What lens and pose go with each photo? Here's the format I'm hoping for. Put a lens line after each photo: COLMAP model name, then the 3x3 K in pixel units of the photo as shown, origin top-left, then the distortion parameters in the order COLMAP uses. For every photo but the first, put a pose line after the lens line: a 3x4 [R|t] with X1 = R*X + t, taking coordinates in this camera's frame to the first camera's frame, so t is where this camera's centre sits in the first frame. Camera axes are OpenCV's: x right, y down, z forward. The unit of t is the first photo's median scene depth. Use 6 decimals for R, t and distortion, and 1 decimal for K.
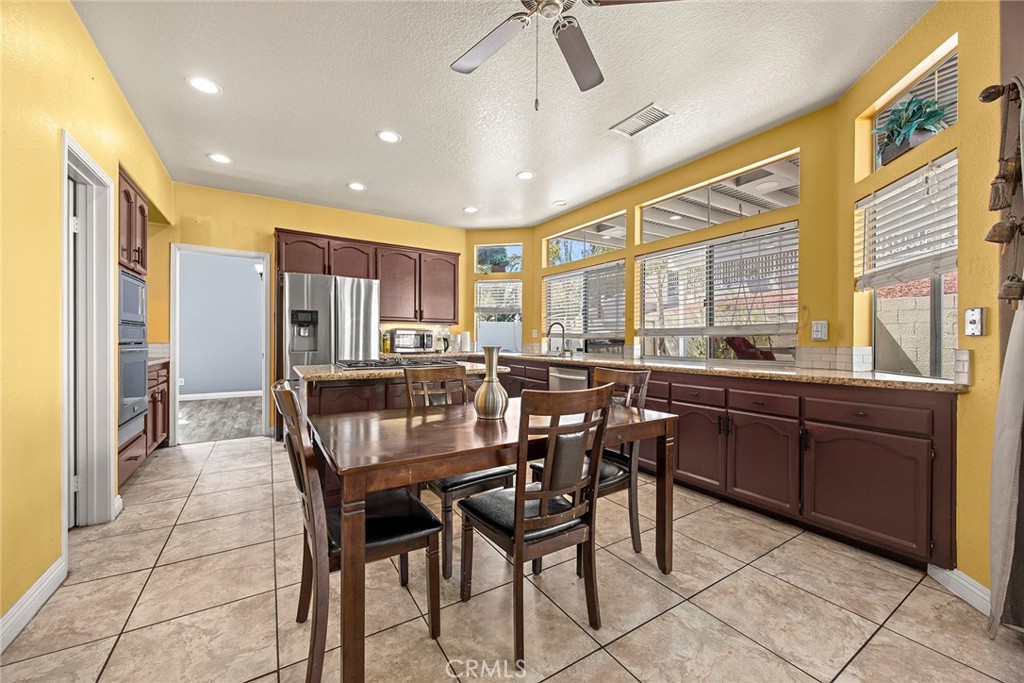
lens RADIAL K [[395.2, 0, 508.5], [0, 395.2, 340.5], [0, 0, 1]] dist [-0.000228, -0.000001]
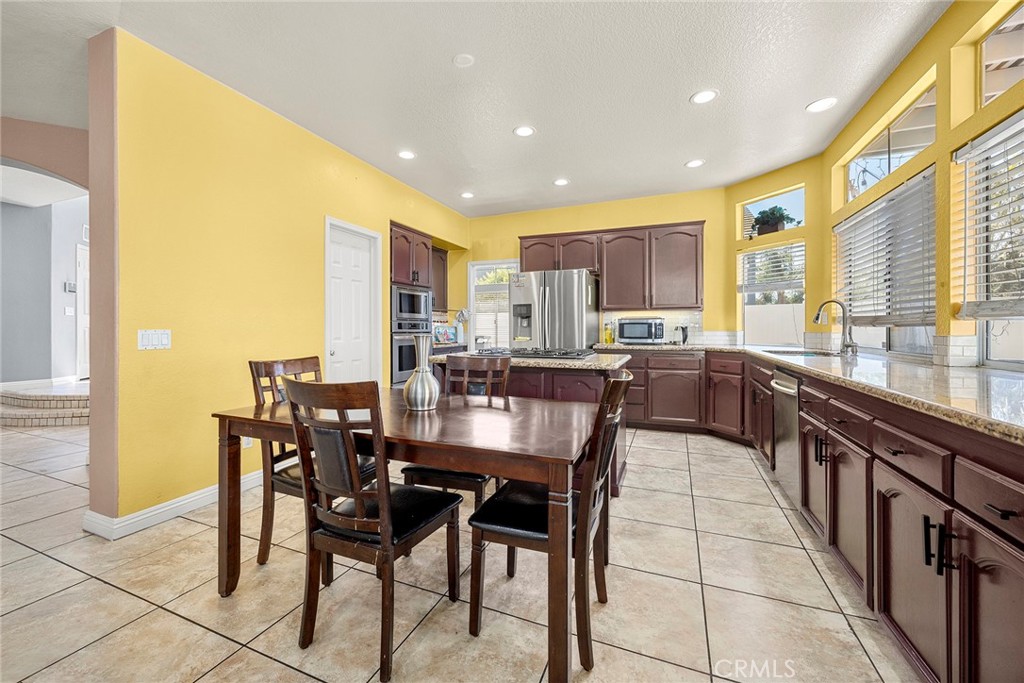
lens RADIAL K [[404.8, 0, 510.1], [0, 404.8, 325.5], [0, 0, 1]] dist [-0.000198, -0.000029]
pose [[0.589507, -0.015421, -0.807616, 0.324752], [0.005274, 0.999870, -0.015242, 0.002005], [0.807746, 0.004726, 0.589512, 0.218973]]
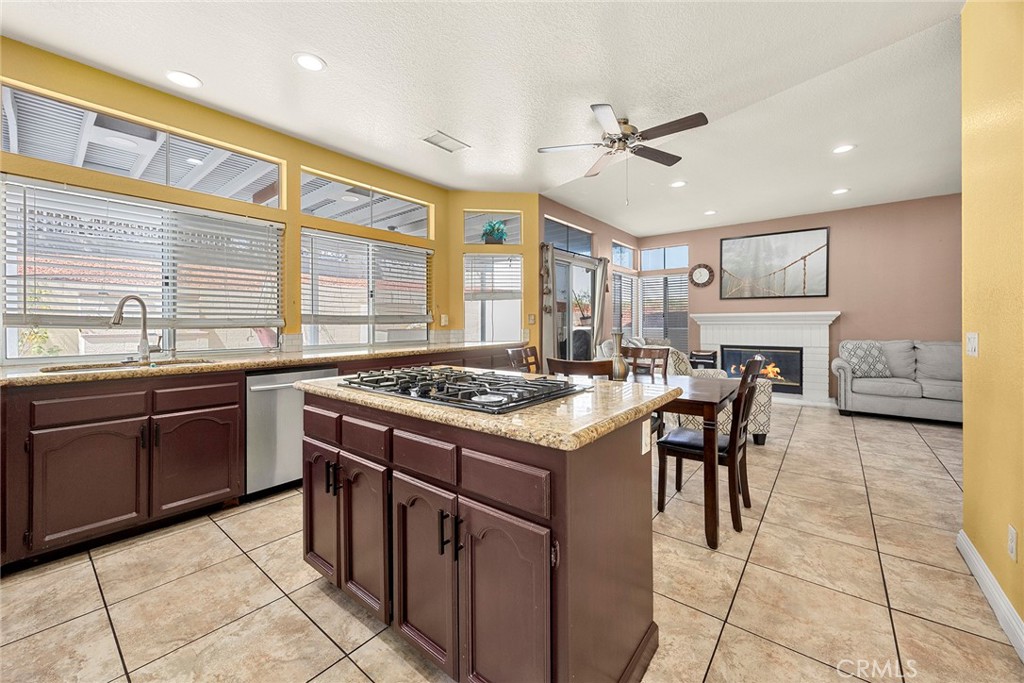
lens RADIAL K [[395.2, 0, 508.5], [0, 395.2, 340.5], [0, 0, 1]] dist [-0.000228, -0.000001]
pose [[-0.329145, -0.049887, 0.942961, -0.486162], [0.001812, 0.998568, 0.053461, -0.015102], [-0.944278, 0.019305, -0.328583, 0.697702]]
